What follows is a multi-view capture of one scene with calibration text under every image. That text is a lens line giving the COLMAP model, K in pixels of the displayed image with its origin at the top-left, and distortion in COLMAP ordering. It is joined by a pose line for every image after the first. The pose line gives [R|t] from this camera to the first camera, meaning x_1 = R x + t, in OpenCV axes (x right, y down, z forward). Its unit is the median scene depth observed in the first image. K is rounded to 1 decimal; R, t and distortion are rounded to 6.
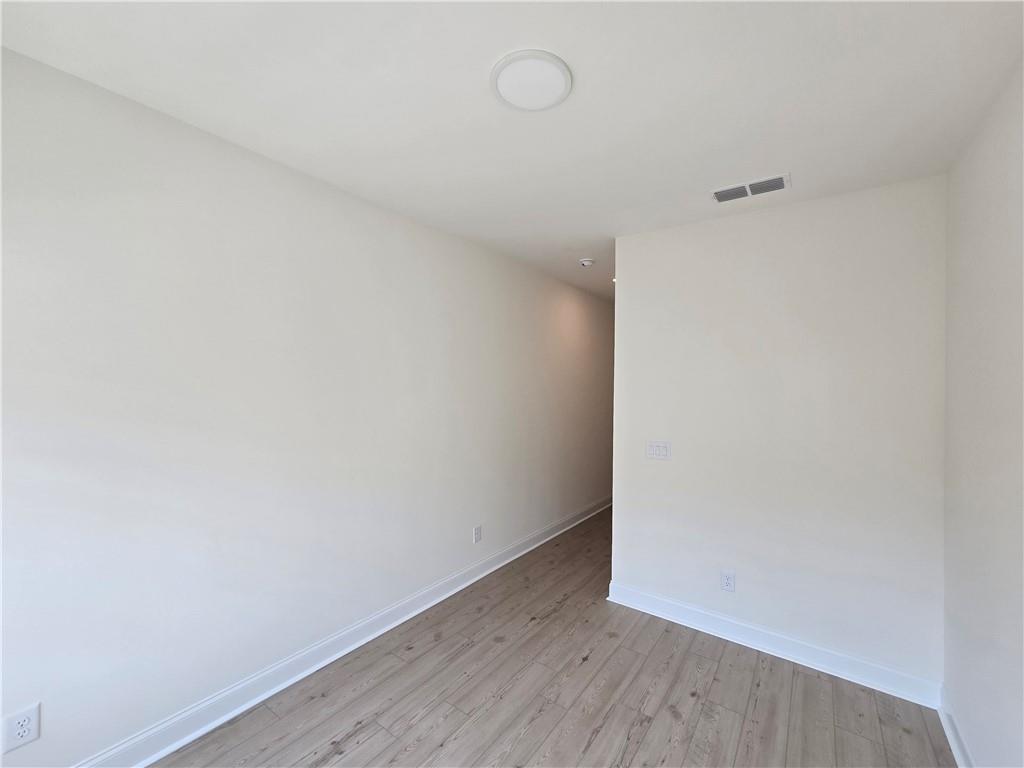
lens RADIAL K [[421.3, 0, 520.2], [0, 421.3, 382.7], [0, 0, 1]] dist [-0.000605, 0.000594]
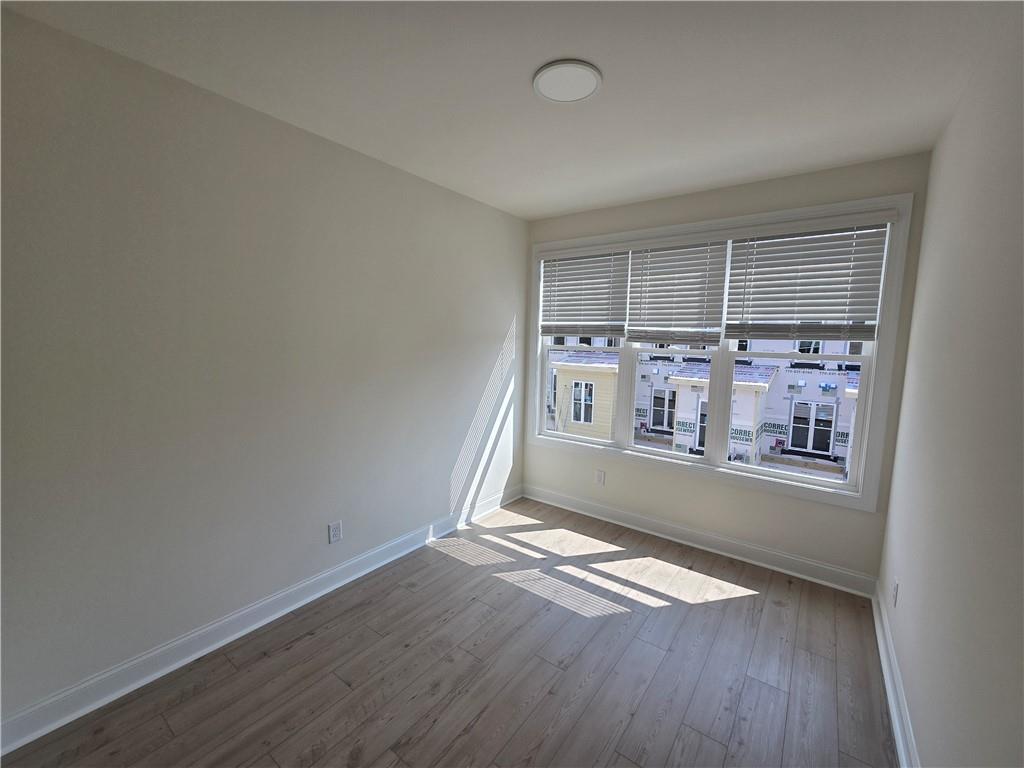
lens RADIAL K [[421.3, 0, 520.2], [0, 421.3, 382.7], [0, 0, 1]] dist [-0.000605, 0.000594]
pose [[-0.999121, -0.040852, 0.009392, 0.073297], [-0.039711, 0.994198, 0.099969, 0.007677], [-0.013422, 0.099509, -0.994946, 1.467032]]
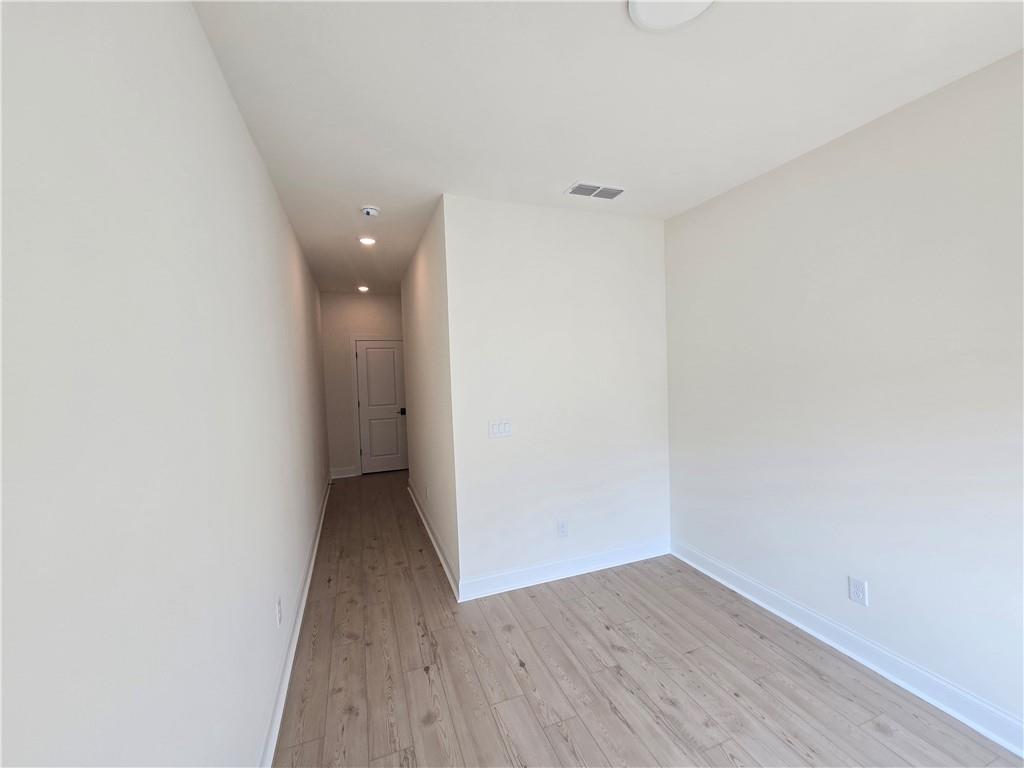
lens RADIAL K [[421.3, 0, 520.2], [0, 421.3, 382.7], [0, 0, 1]] dist [-0.000605, 0.000594]
pose [[0.548772, -0.067658, 0.833230, -0.577448], [0.035144, 0.997705, 0.057868, -0.000464], [-0.835233, -0.002473, 0.549891, 0.522477]]
